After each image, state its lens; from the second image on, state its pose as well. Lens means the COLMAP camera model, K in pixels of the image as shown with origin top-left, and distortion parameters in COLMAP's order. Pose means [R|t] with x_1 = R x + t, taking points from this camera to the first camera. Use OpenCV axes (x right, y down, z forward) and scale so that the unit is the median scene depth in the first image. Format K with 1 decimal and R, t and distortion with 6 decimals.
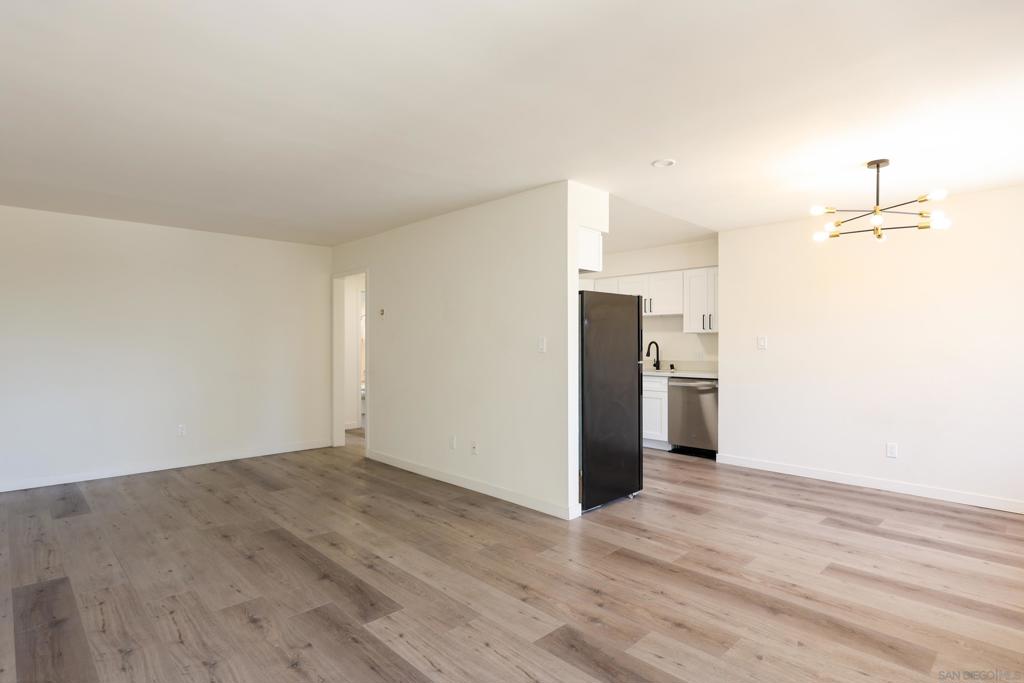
lens RADIAL K [[531.5, 0, 515.5], [0, 531.5, 339.7], [0, 0, 1]] dist [-0.002115, -0.000587]
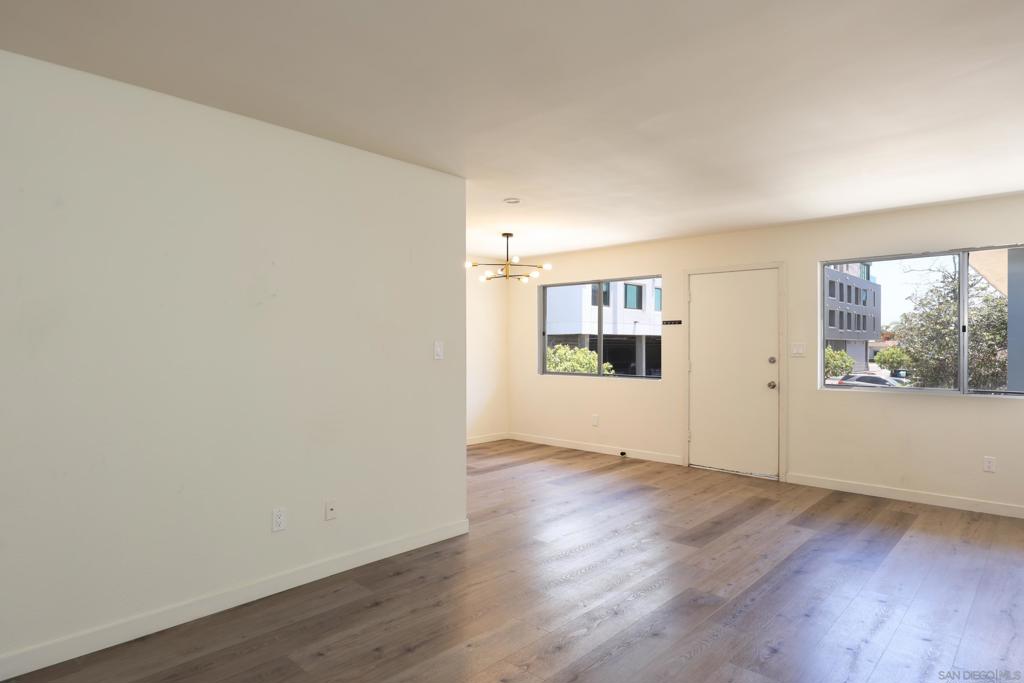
lens RADIAL K [[617.3, 0, 479.4], [0, 617.3, 341.3], [0, 0, 1]] dist [0.000335, -0.000641]
pose [[-0.040173, 0.006099, 0.999174, -1.010086], [-0.005113, 0.999967, -0.006310, -0.000976], [-0.999180, -0.005363, -0.040140, 1.013209]]
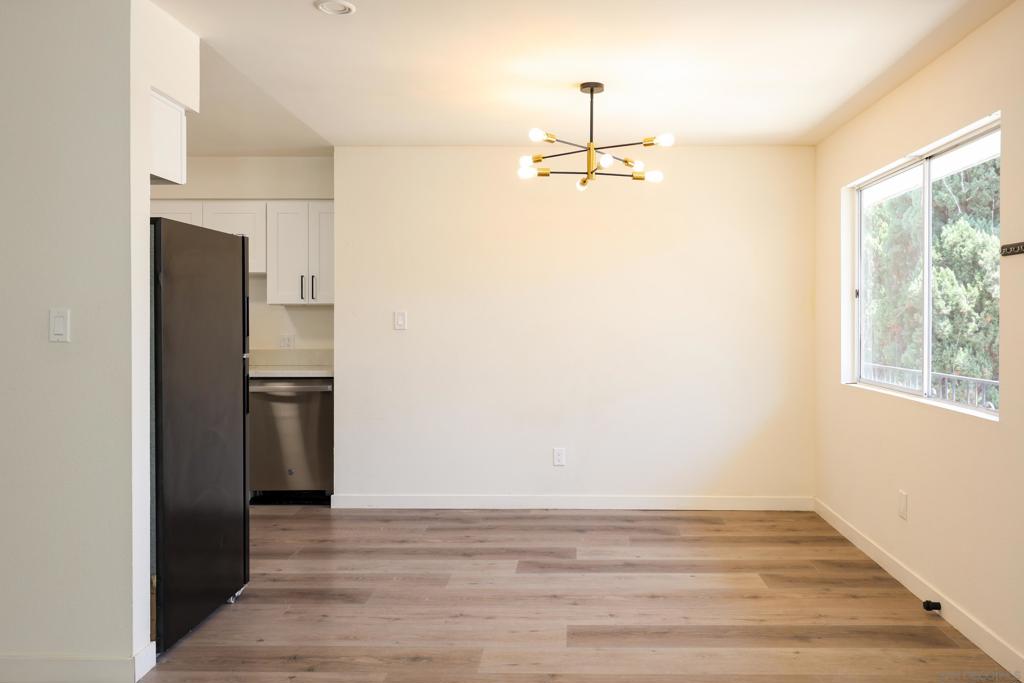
lens RADIAL K [[784.3, 0, 574.8], [0, 784.3, 328.8], [0, 0, 1]] dist [0.004198, -0.012462]
pose [[0.698496, -0.009914, 0.715545, -0.130032], [-0.004268, 0.999829, 0.018019, -0.003951], [-0.715601, -0.015640, 0.698334, 0.202228]]
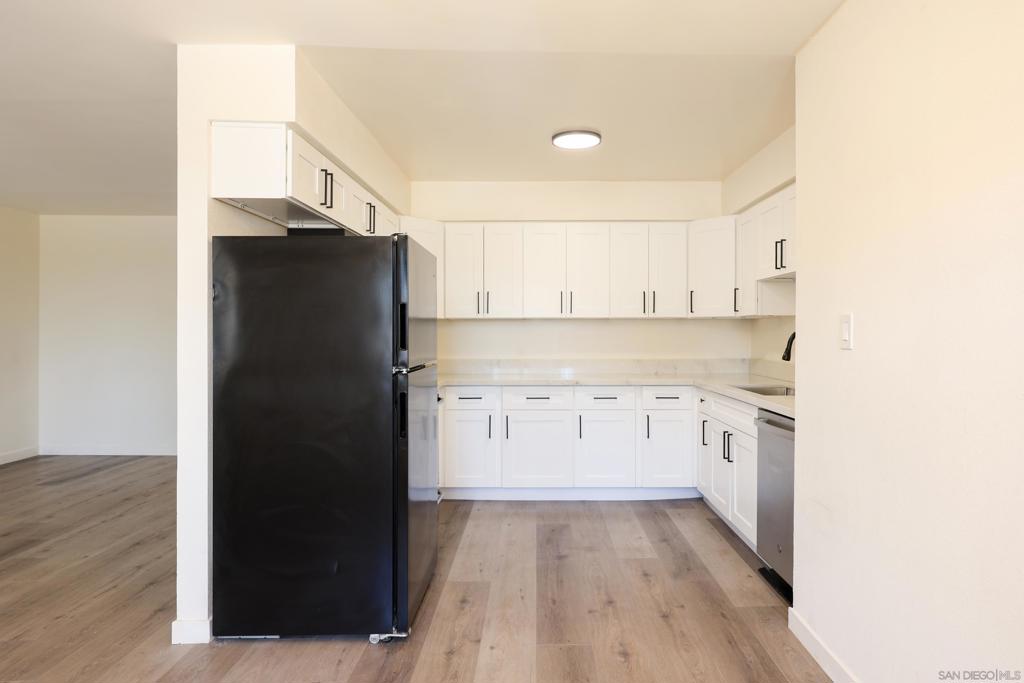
lens RADIAL K [[617.3, 0, 543.1], [0, 617.3, 329.2], [0, 0, 1]] dist [0.000335, -0.000641]
pose [[0.732573, 0.001880, -0.680686, 0.829592], [-0.000019, 0.999996, 0.002742, 0.002483], [0.680689, -0.001996, 0.732570, 0.781693]]
